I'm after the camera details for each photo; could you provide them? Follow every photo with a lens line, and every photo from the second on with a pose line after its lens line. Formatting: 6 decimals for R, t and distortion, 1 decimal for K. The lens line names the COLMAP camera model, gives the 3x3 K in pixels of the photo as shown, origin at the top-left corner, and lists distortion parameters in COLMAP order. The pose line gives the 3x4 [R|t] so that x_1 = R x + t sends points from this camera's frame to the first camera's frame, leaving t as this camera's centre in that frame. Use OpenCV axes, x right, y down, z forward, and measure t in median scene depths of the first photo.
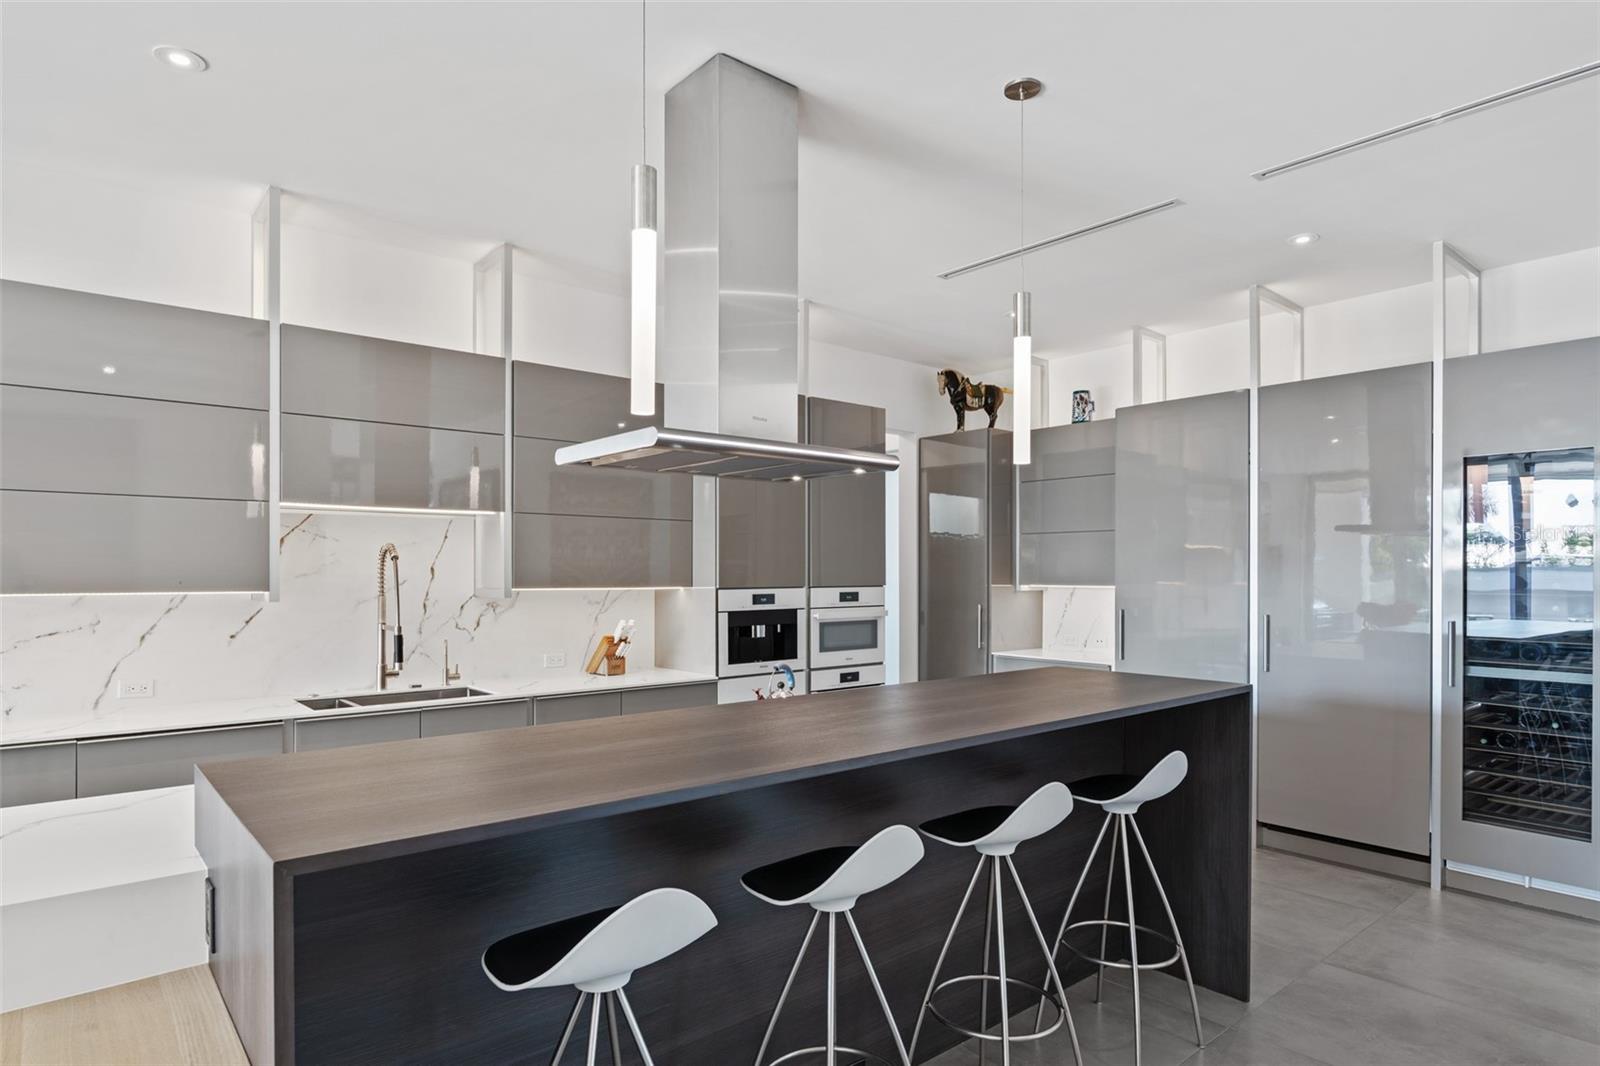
lens RADIAL K [[898.2, 0, 796.2], [0, 898.2, 573.7], [0, 0, 1]] dist [0.004286, 0.000977]
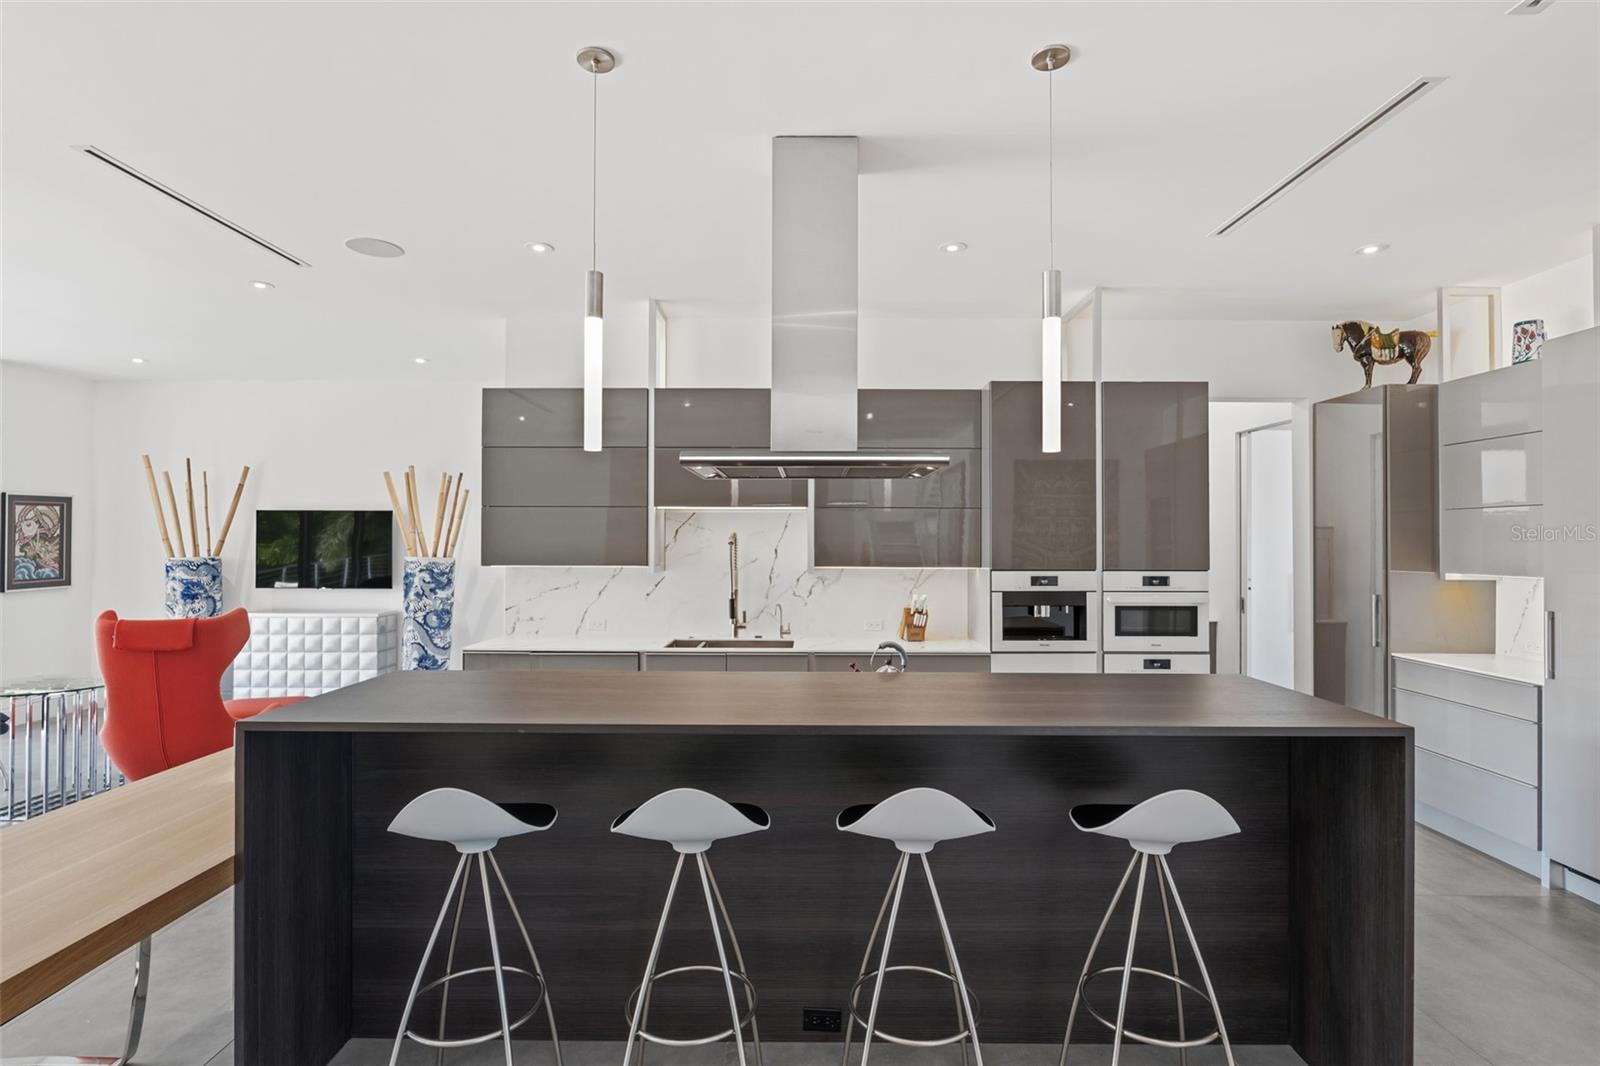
lens RADIAL K [[777.3, 0, 800.0], [0, 777.3, 533.0], [0, 0, 1]] dist [-0.000152, -0.000090]
pose [[0.765023, -0.005280, -0.643982, 0.323329], [-0.004164, 0.999905, -0.013145, -0.014344], [0.643990, 0.012737, 0.764928, 0.116264]]
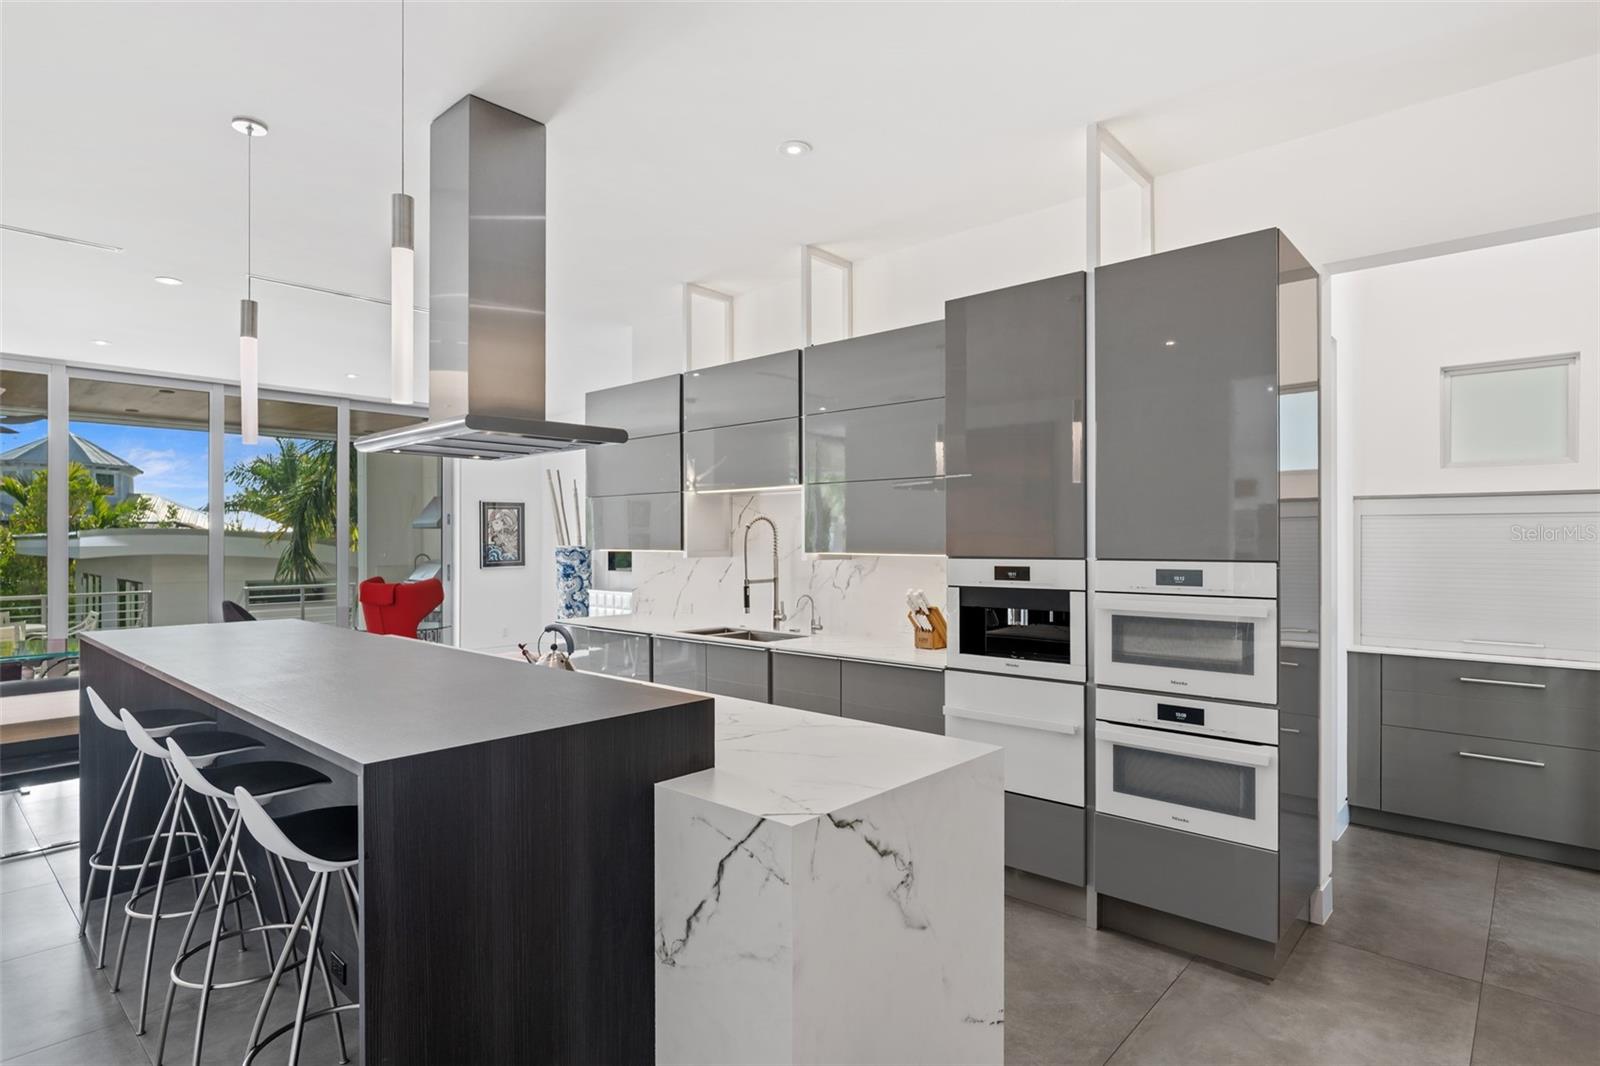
lens RADIAL K [[863.3, 0, 778.1], [0, 863.3, 536.8], [0, 0, 1]] dist [0.000108, 0.000045]
pose [[0.109747, -0.002432, -0.993957, 0.627911], [0.001635, 0.999996, -0.002266, -0.000219], [0.993958, -0.001376, 0.109750, 0.715963]]
